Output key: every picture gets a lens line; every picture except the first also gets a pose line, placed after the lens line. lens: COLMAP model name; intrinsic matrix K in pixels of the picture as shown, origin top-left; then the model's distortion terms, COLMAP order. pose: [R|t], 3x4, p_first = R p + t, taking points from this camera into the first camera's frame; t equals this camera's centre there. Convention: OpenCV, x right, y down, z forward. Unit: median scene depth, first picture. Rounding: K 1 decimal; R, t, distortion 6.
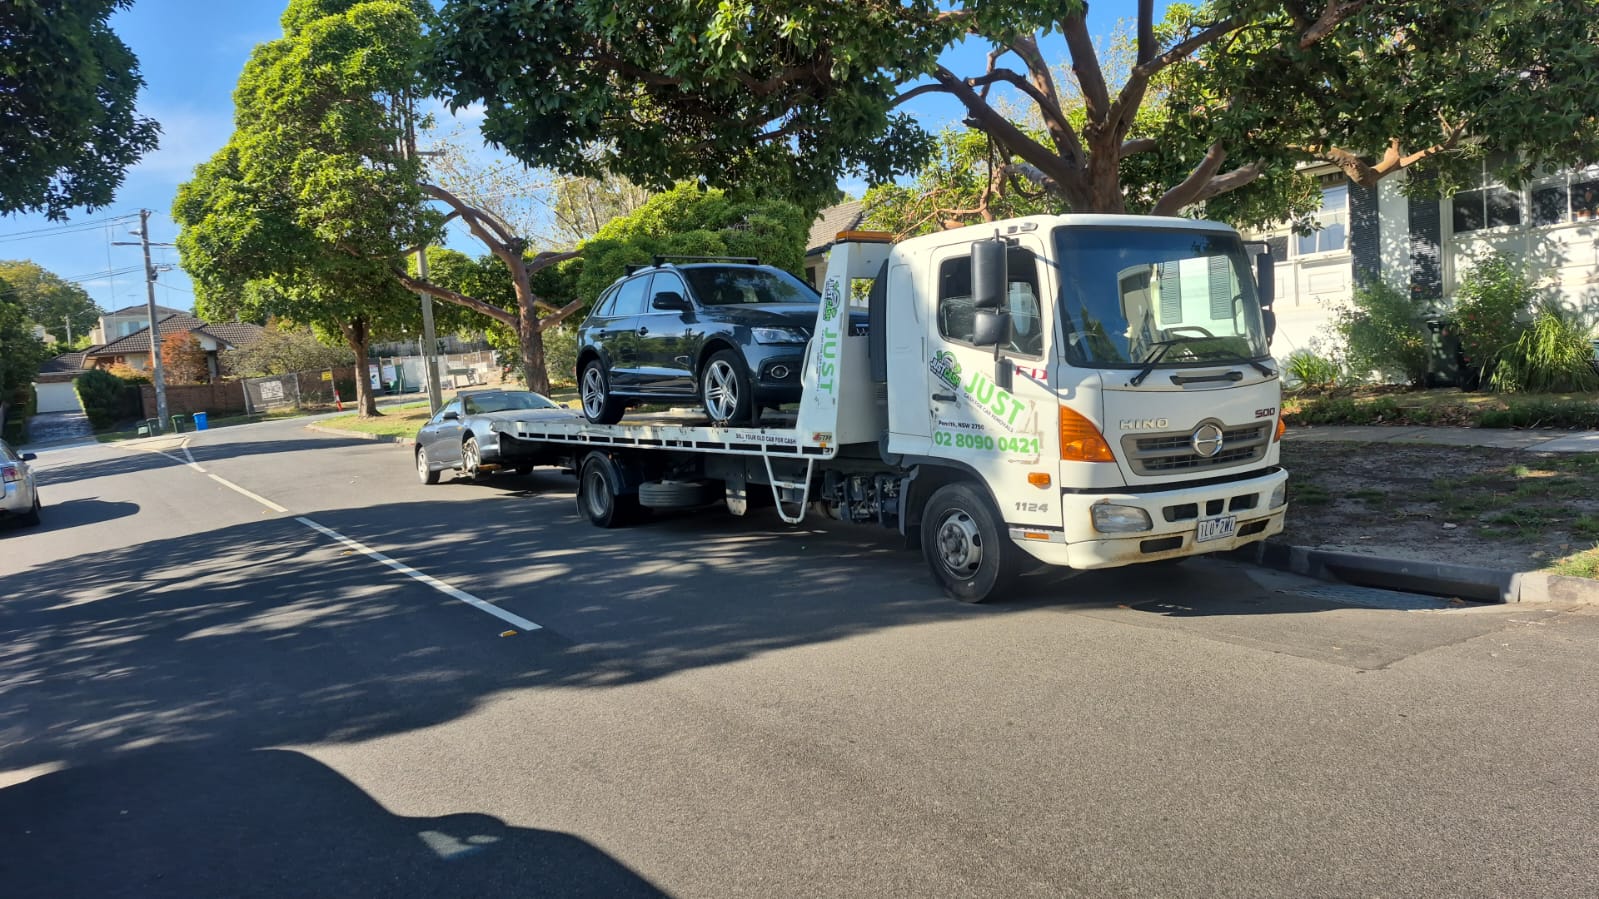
lens RADIAL K [[1054.4, 0, 799.5], [0, 1054.4, 449.5], [0, 0, 1]] dist [0.099072, -0.104429]
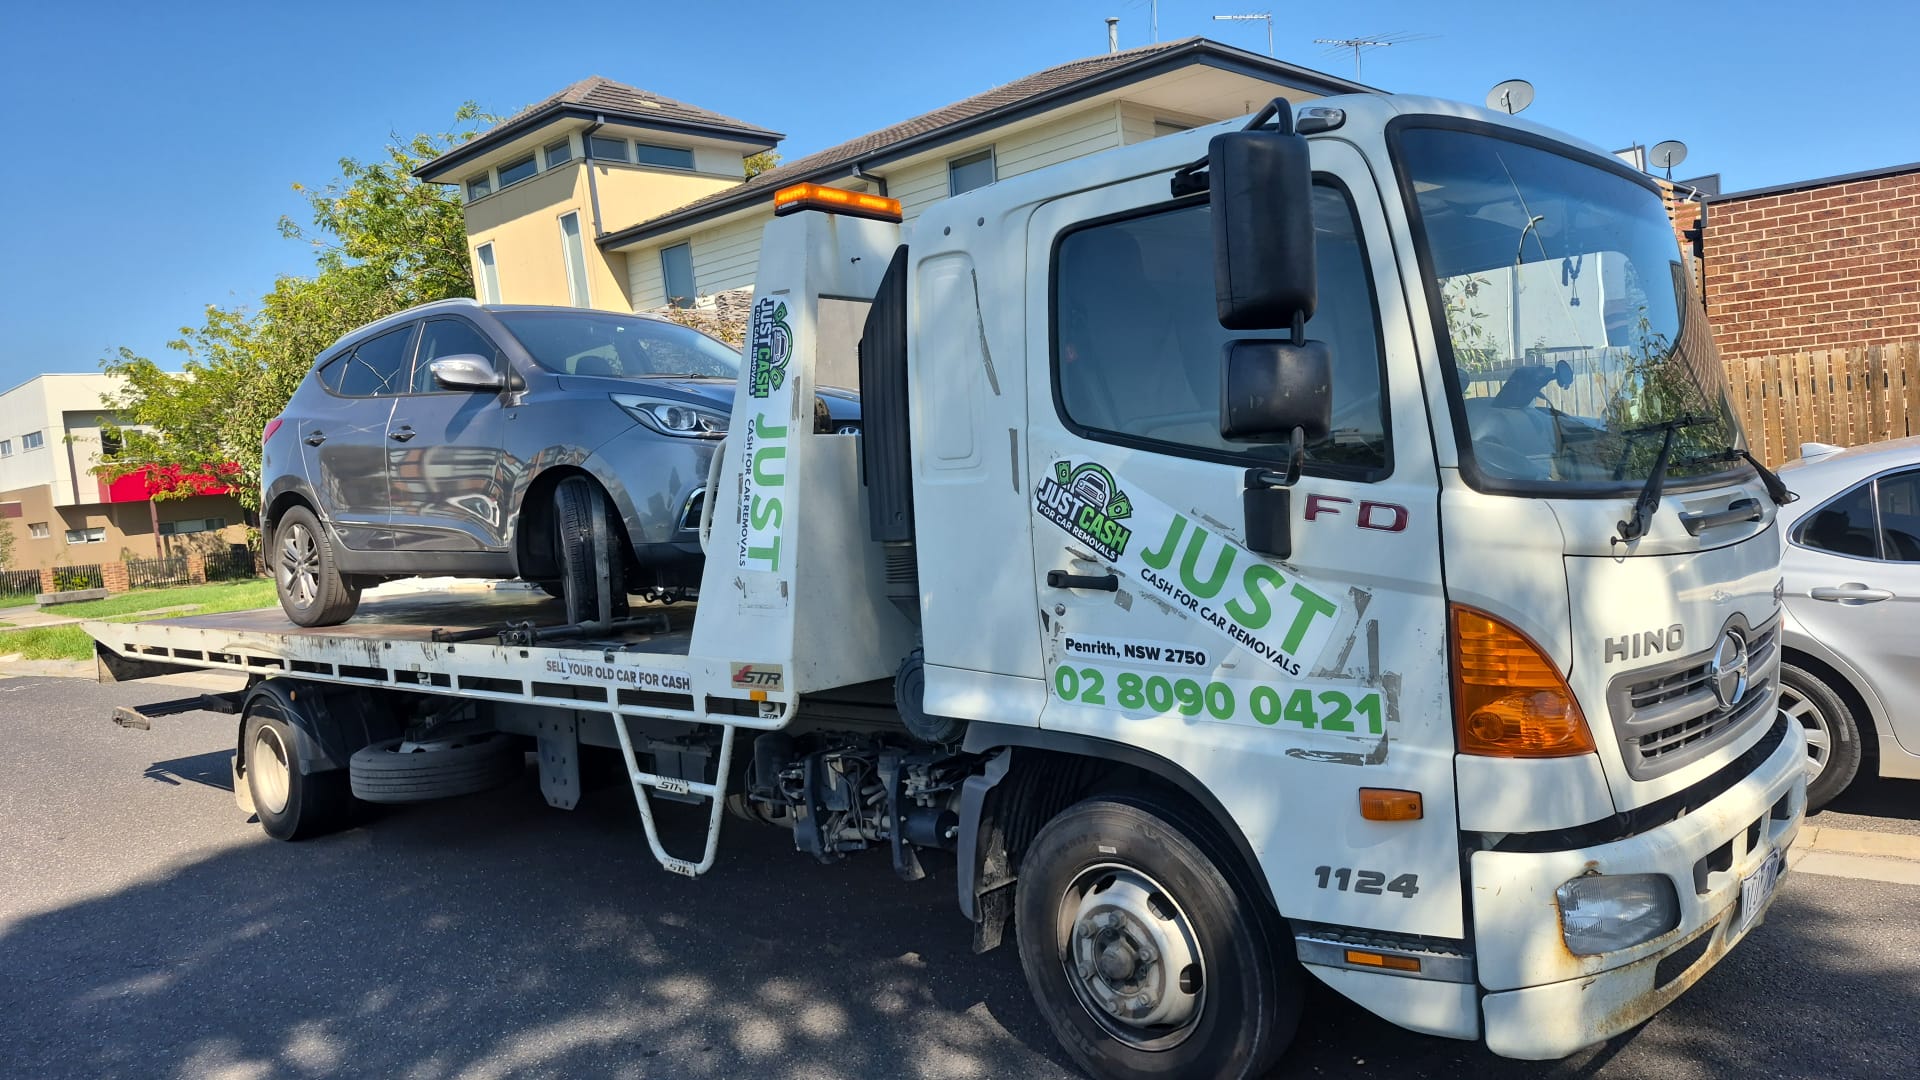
lens RADIAL K [[1266.1, 0, 960.0], [0, 1266.1, 540.0], [0, 0, 1]] dist [0.099072, -0.104429]
pose [[0.975053, -0.028434, 0.220144, -0.008742], [0.038748, 0.998337, -0.042674, -0.040920], [-0.218565, 0.050139, 0.974533, 0.493903]]
